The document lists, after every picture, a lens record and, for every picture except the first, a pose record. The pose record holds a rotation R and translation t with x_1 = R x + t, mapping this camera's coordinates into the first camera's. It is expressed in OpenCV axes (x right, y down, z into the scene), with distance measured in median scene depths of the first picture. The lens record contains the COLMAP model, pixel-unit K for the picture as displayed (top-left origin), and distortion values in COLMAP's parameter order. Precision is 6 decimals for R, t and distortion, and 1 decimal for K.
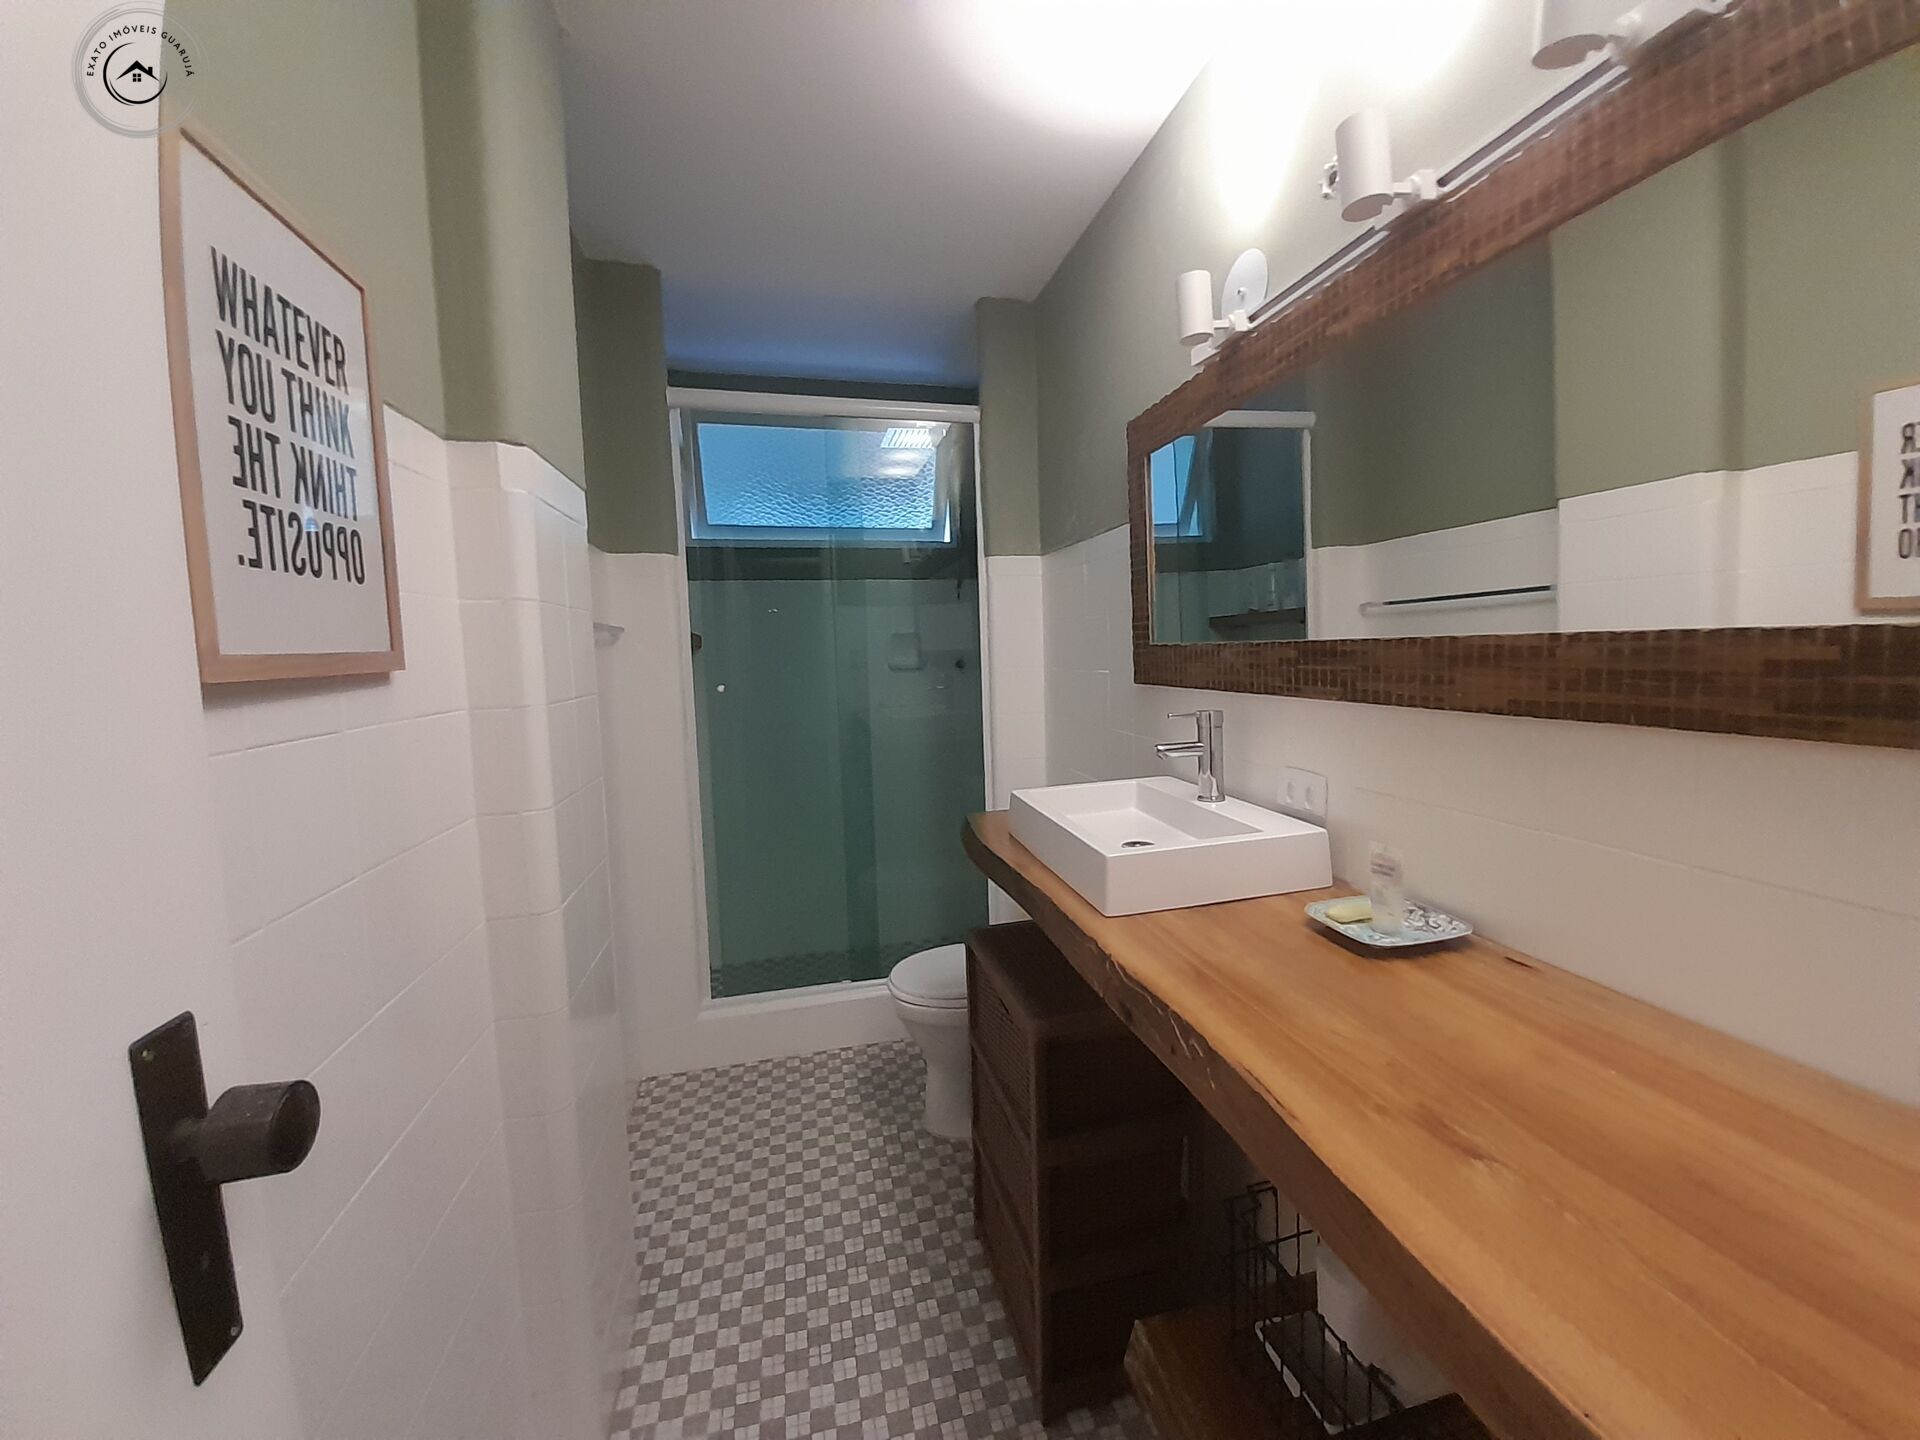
lens RADIAL K [[762.6, 0, 956.6], [0, 762.6, 712.3], [0, 0, 1]] dist [0.007486, -0.011253]
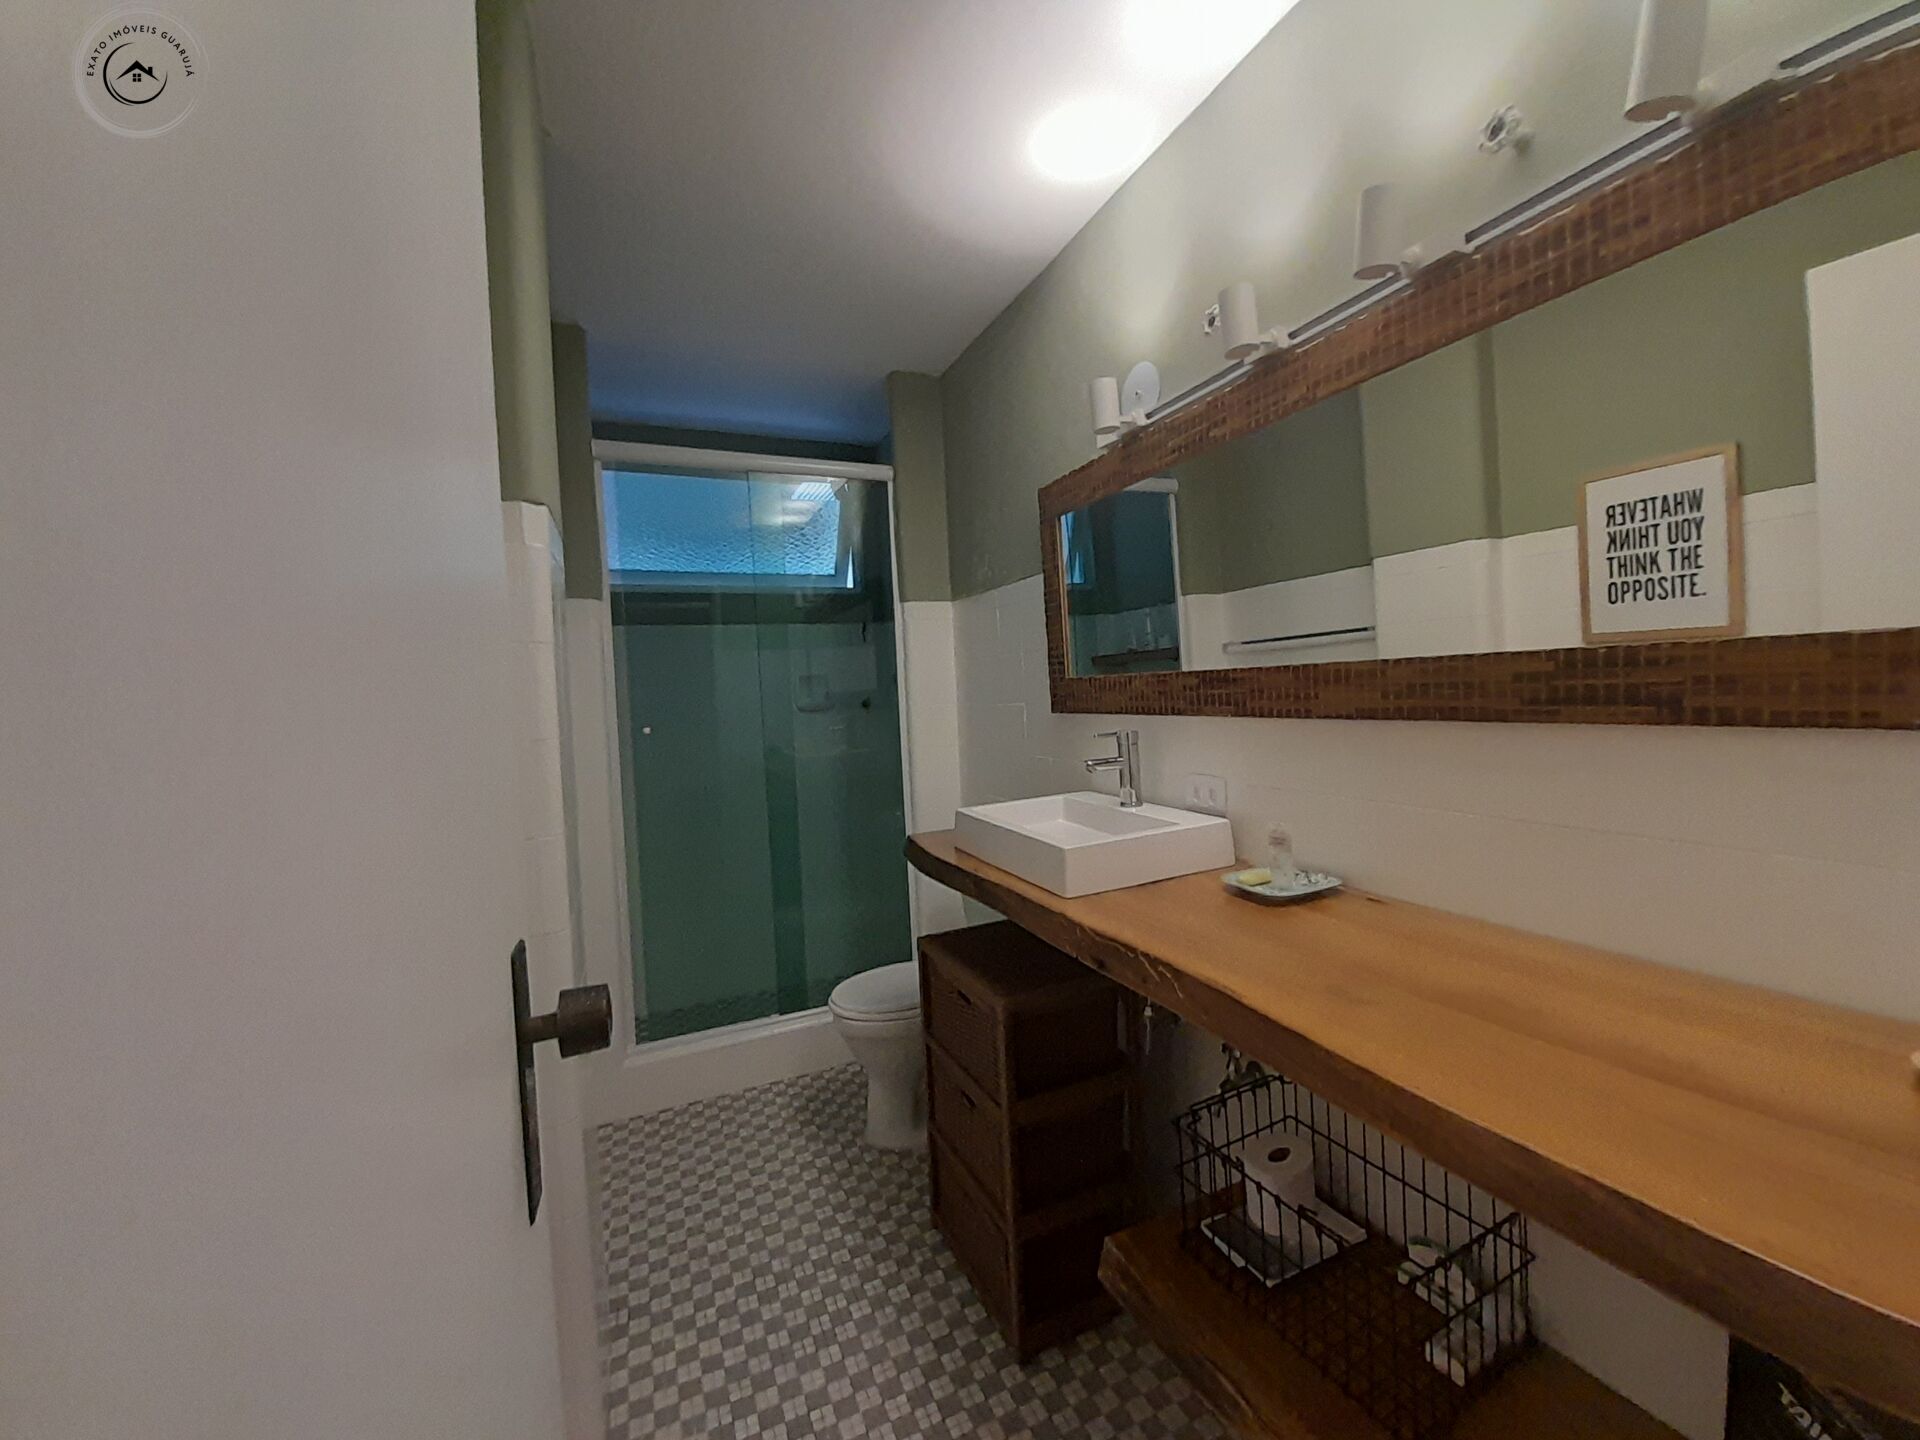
lens RADIAL K [[762.6, 0, 963.1], [0, 762.6, 711.7], [0, 0, 1]] dist [0.007486, -0.011253]
pose [[0.984945, -0.022636, 0.171379, -0.133179], [0.032425, 0.997985, -0.054535, 0.026014], [-0.169799, 0.059271, 0.983695, -0.146487]]
